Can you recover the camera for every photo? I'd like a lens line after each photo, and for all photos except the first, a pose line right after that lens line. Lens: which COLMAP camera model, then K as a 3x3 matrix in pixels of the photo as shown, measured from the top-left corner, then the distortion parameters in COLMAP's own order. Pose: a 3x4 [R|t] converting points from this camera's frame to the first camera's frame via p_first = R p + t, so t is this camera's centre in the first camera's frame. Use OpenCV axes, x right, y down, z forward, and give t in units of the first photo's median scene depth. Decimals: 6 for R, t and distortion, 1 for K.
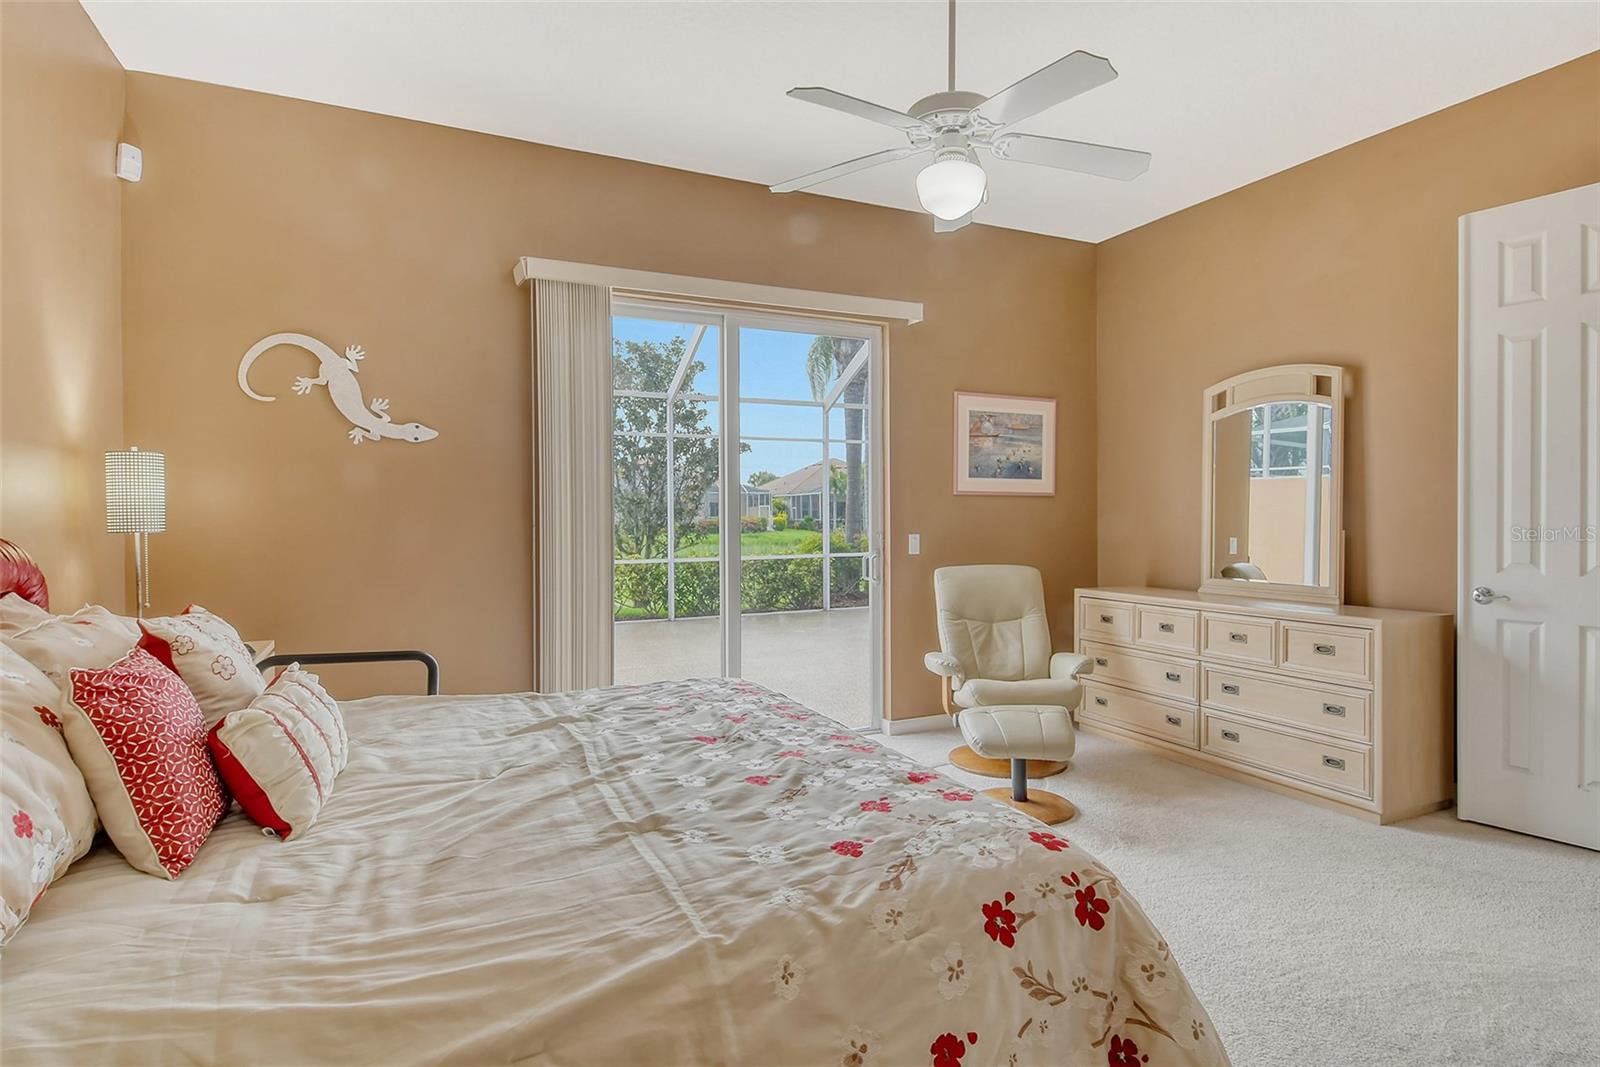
lens RADIAL K [[857.8, 0, 819.0], [0, 857.8, 526.8], [0, 0, 1]] dist [0.019521, -0.026218]
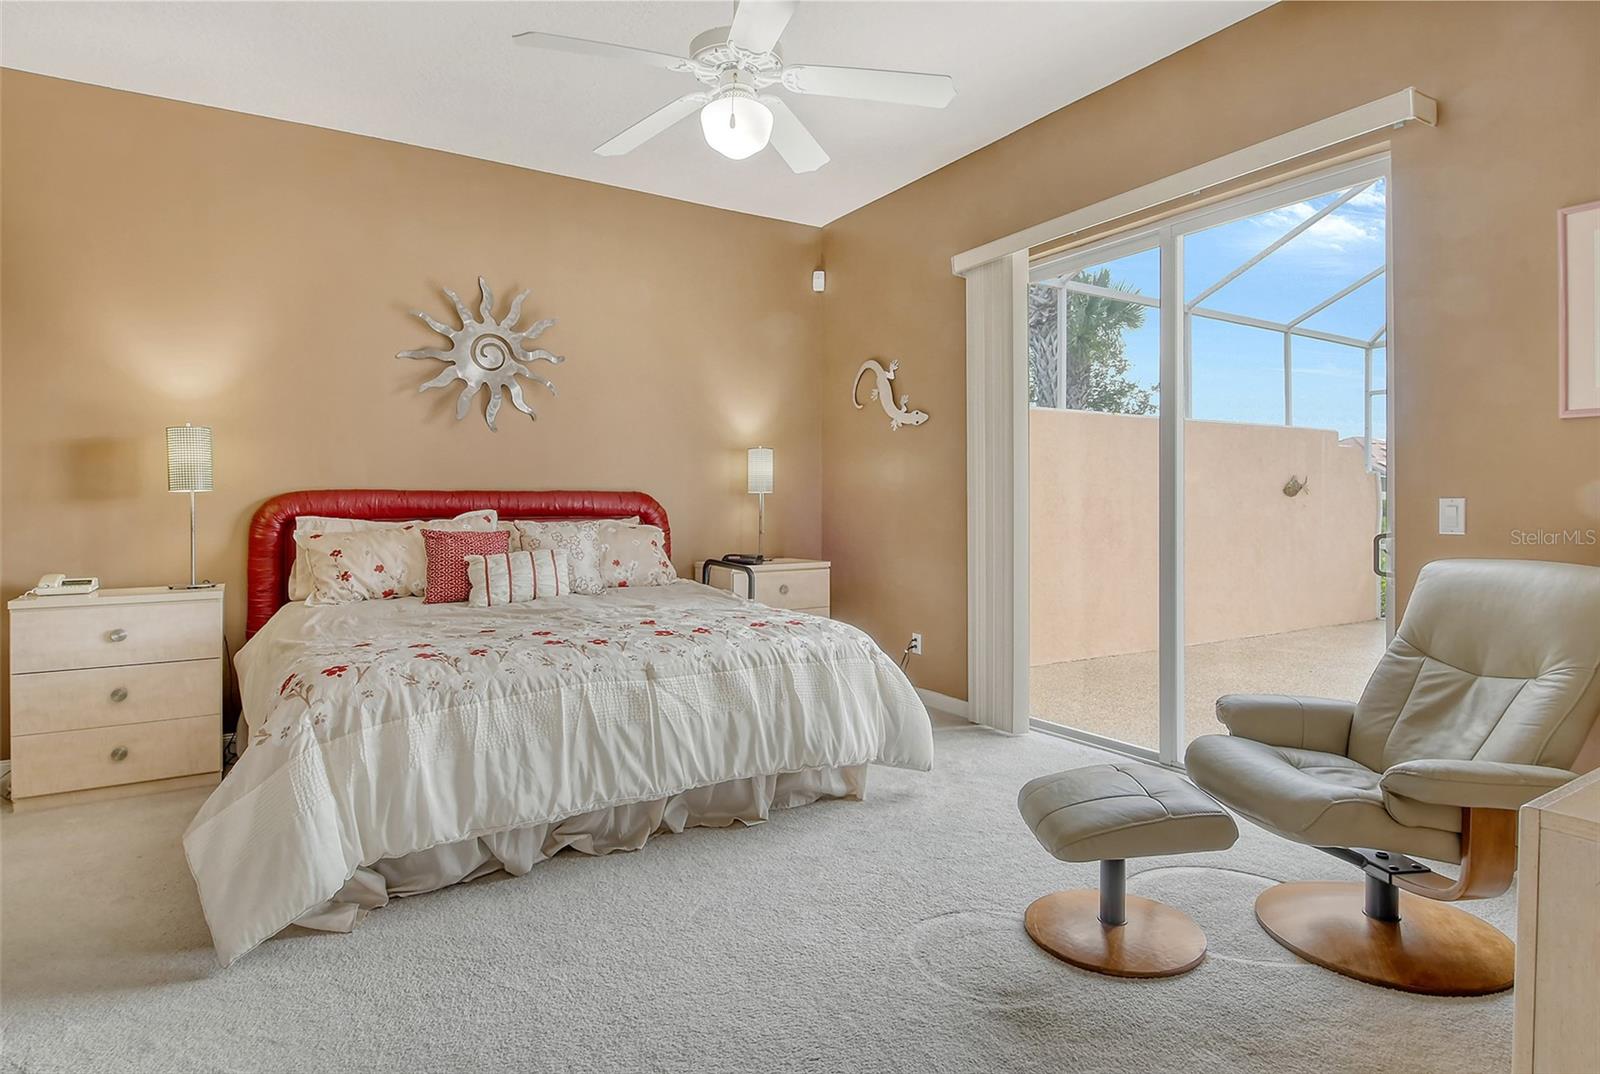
lens RADIAL K [[867.4, 0, 805.0], [0, 867.4, 535.4], [0, 0, 1]] dist [0.040509, -0.028080]
pose [[0.071285, 0.042546, -0.996548, 0.841338], [-0.010091, 0.999070, 0.041932, 0.016671], [0.997405, 0.007067, 0.071648, 0.723666]]
